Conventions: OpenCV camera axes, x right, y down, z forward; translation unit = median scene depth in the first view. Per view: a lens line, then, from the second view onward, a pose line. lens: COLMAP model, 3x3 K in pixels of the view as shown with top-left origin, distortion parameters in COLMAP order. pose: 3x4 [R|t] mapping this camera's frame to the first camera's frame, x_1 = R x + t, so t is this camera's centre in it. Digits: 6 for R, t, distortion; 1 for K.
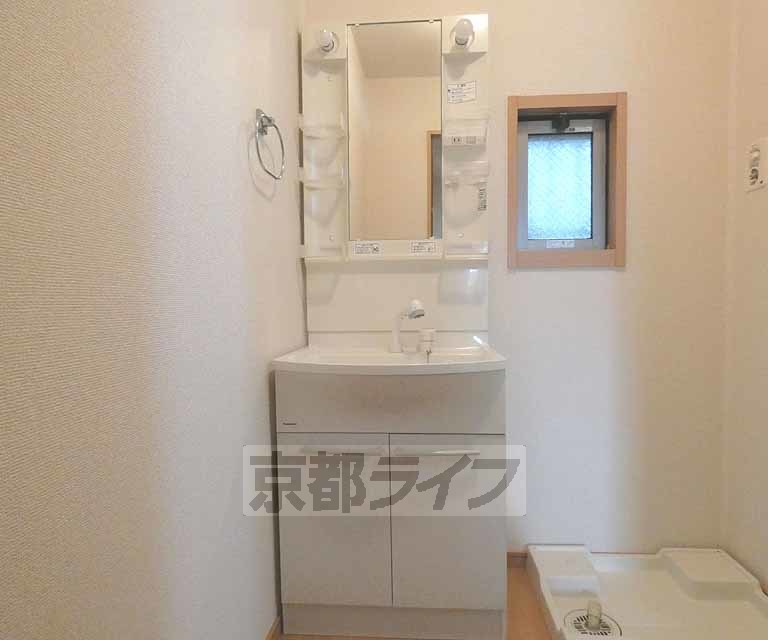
lens RADIAL K [[514.1, 0, 383.7], [0, 514.1, 320.2], [0, 0, 1]] dist [-0.003247, -0.007006]
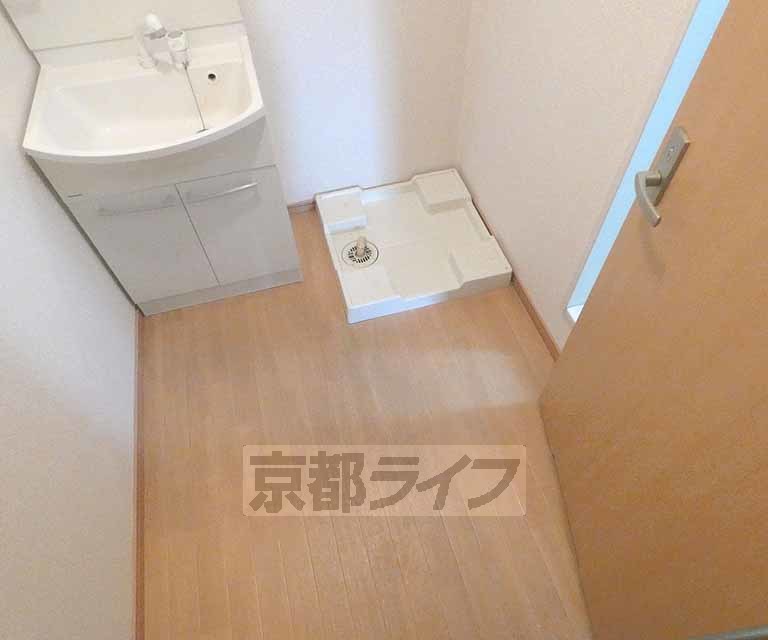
lens RADIAL K [[514.1, 0, 386.3], [0, 514.1, 319.9], [0, 0, 1]] dist [-0.003247, -0.007006]
pose [[0.943620, -0.276267, 0.182370, 0.143447], [0.011930, 0.578935, 0.815286, -0.450076], [-0.330817, -0.767144, 0.549591, 0.016813]]
